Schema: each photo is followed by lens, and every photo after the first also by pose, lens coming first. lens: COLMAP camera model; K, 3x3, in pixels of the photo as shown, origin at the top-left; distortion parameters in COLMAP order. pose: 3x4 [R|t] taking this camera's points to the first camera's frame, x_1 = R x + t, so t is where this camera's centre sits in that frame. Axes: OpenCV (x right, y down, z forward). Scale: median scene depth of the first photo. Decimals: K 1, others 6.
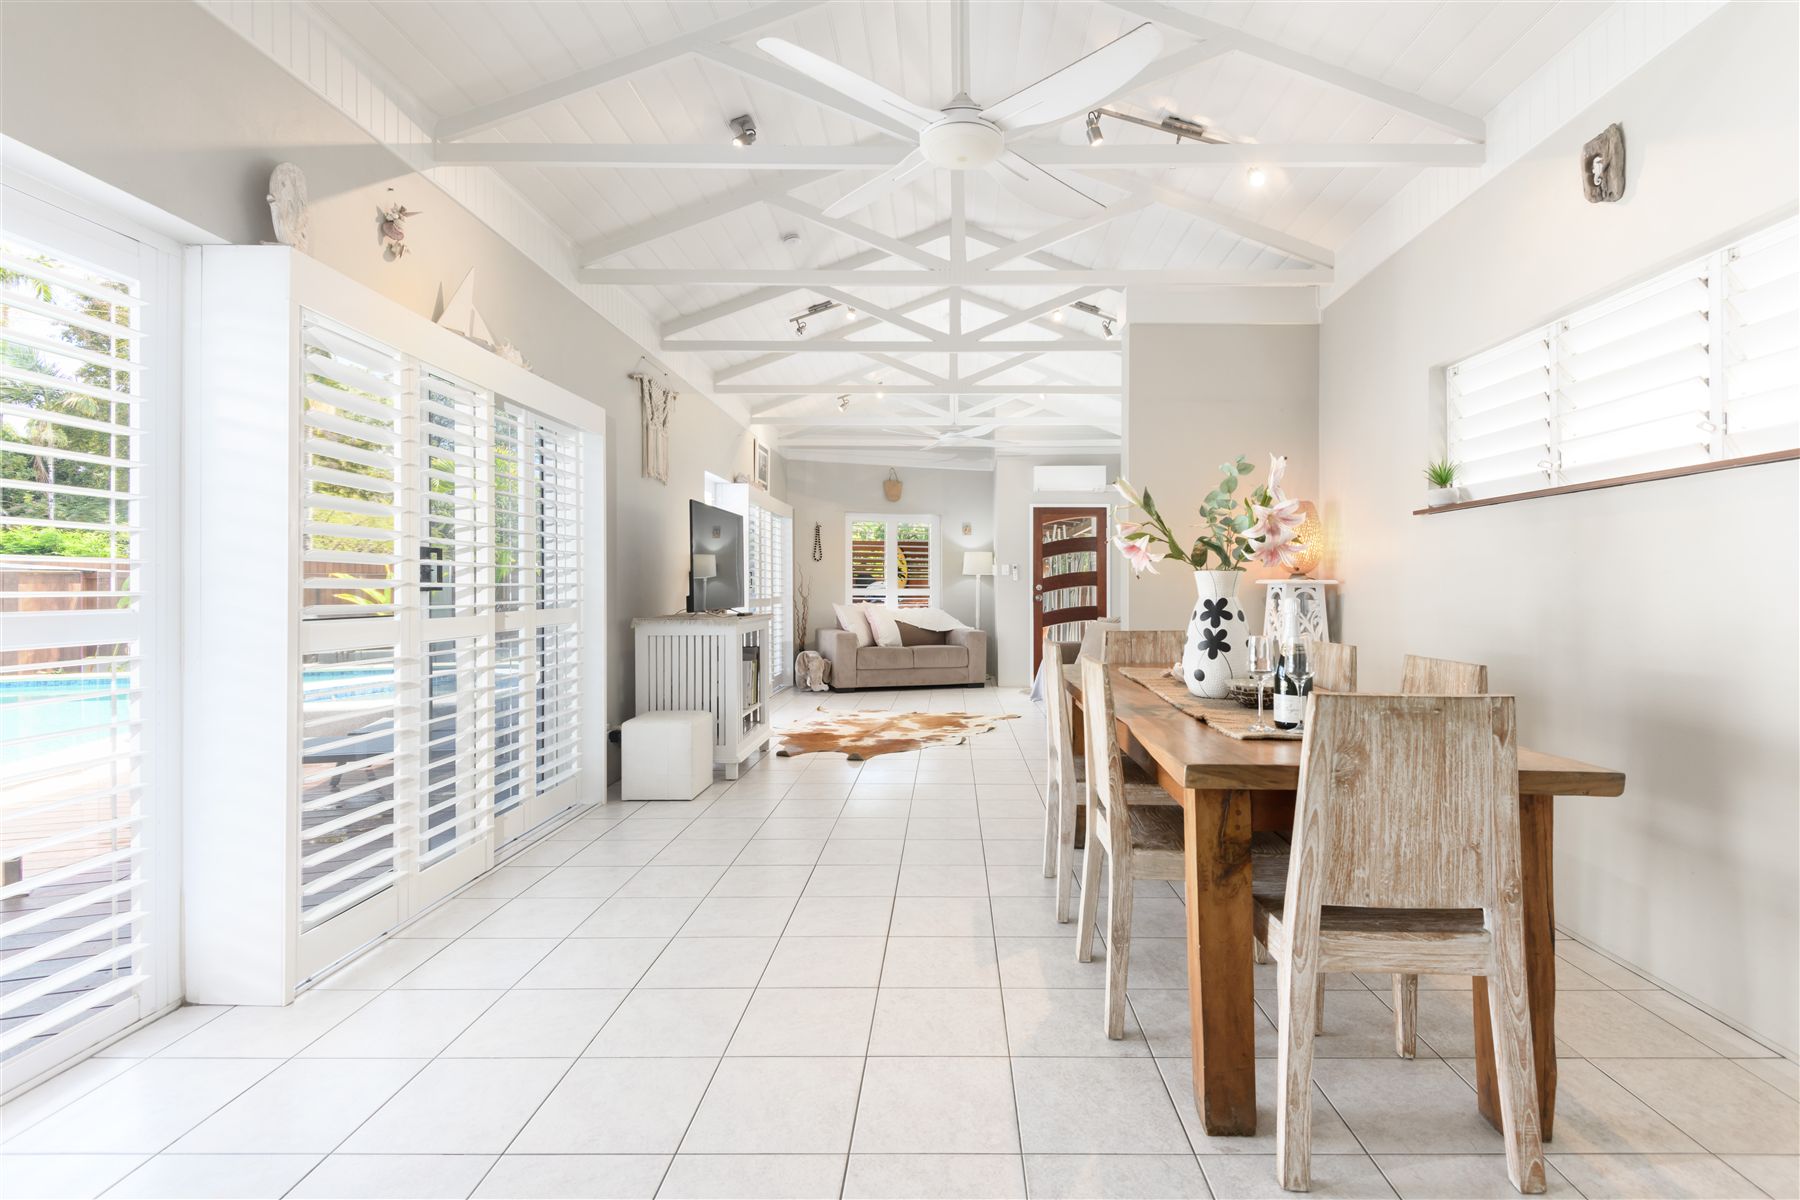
lens RADIAL K [[787.6, 0, 901.0], [0, 787.6, 590.1], [0, 0, 1]] dist [0.002015, -0.000037]
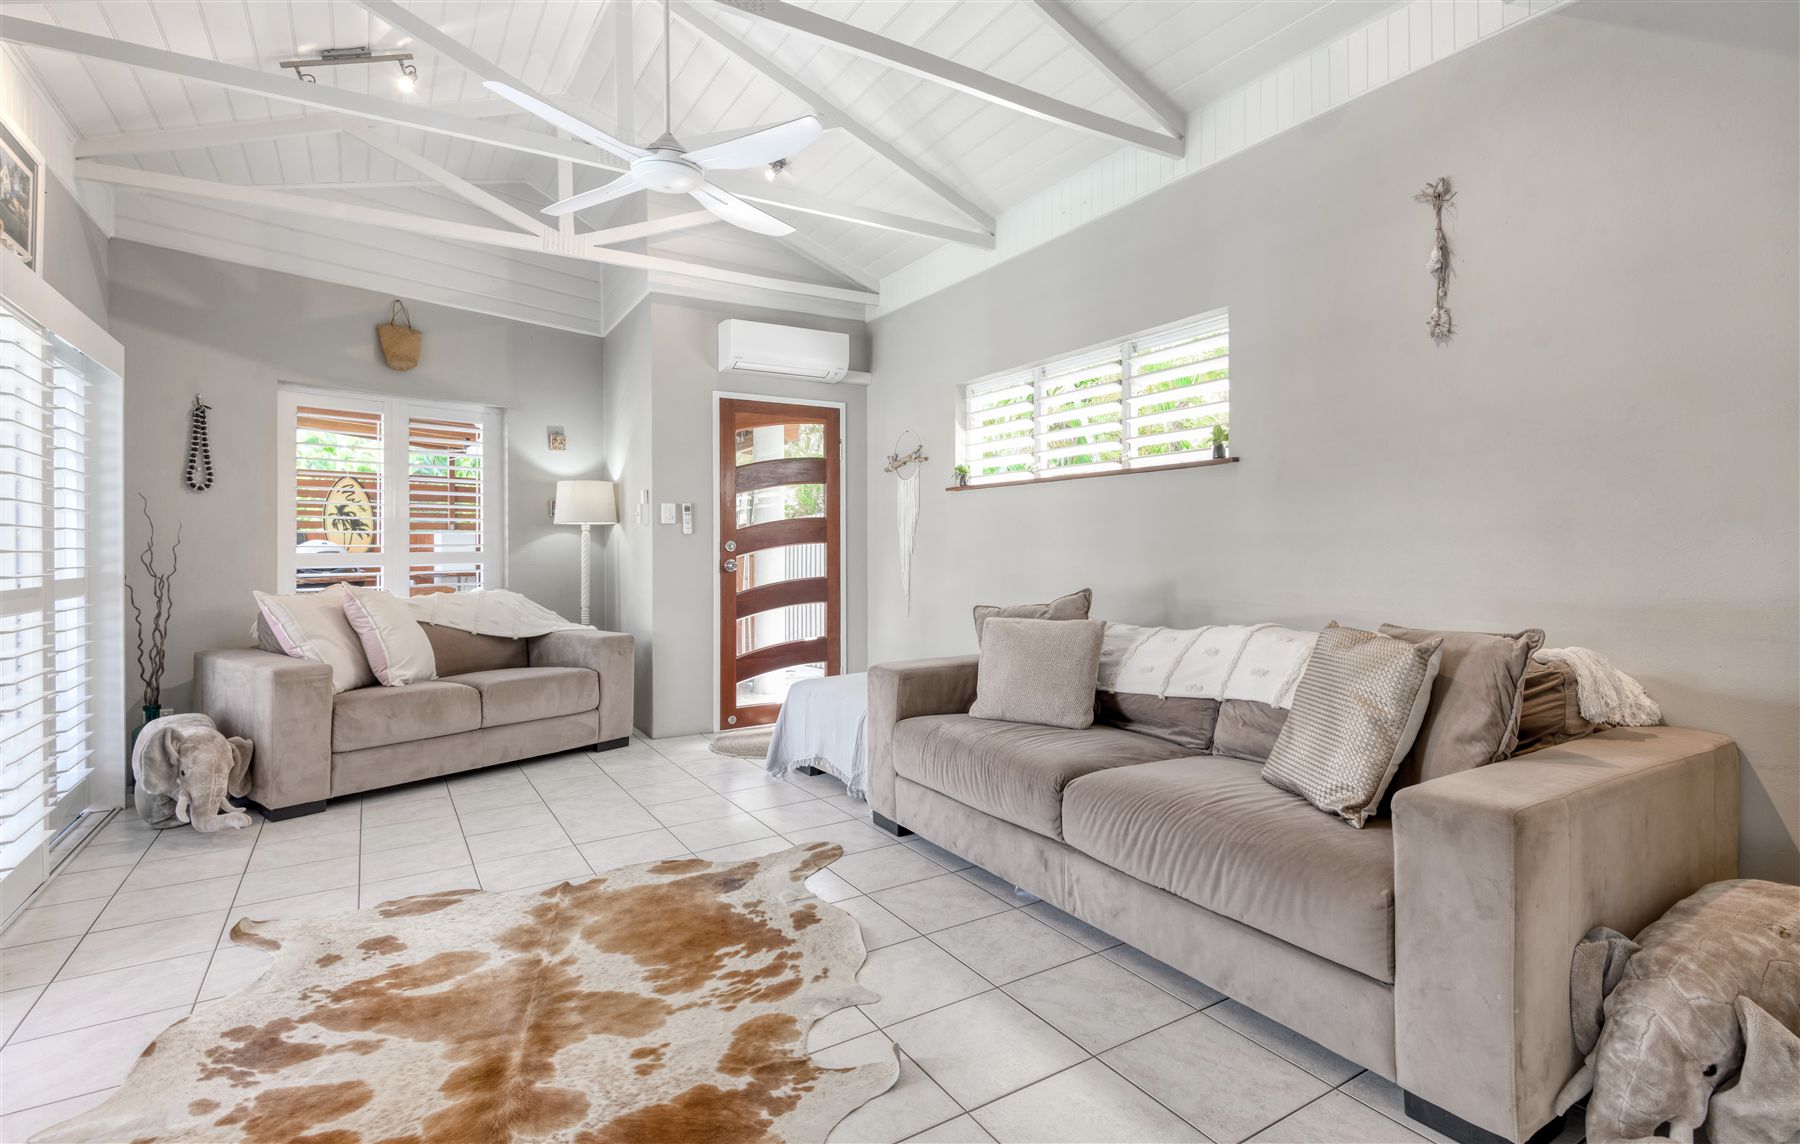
lens RADIAL K [[845.2, 0, 902.9], [0, 845.2, 535.7], [0, 0, 1]] dist [-0.016510, -0.000428]
pose [[0.811271, -0.001962, 0.584667, -0.067260], [0.015868, 0.999700, -0.018663, 0.001847], [-0.584455, 0.024418, 0.811059, 0.457017]]
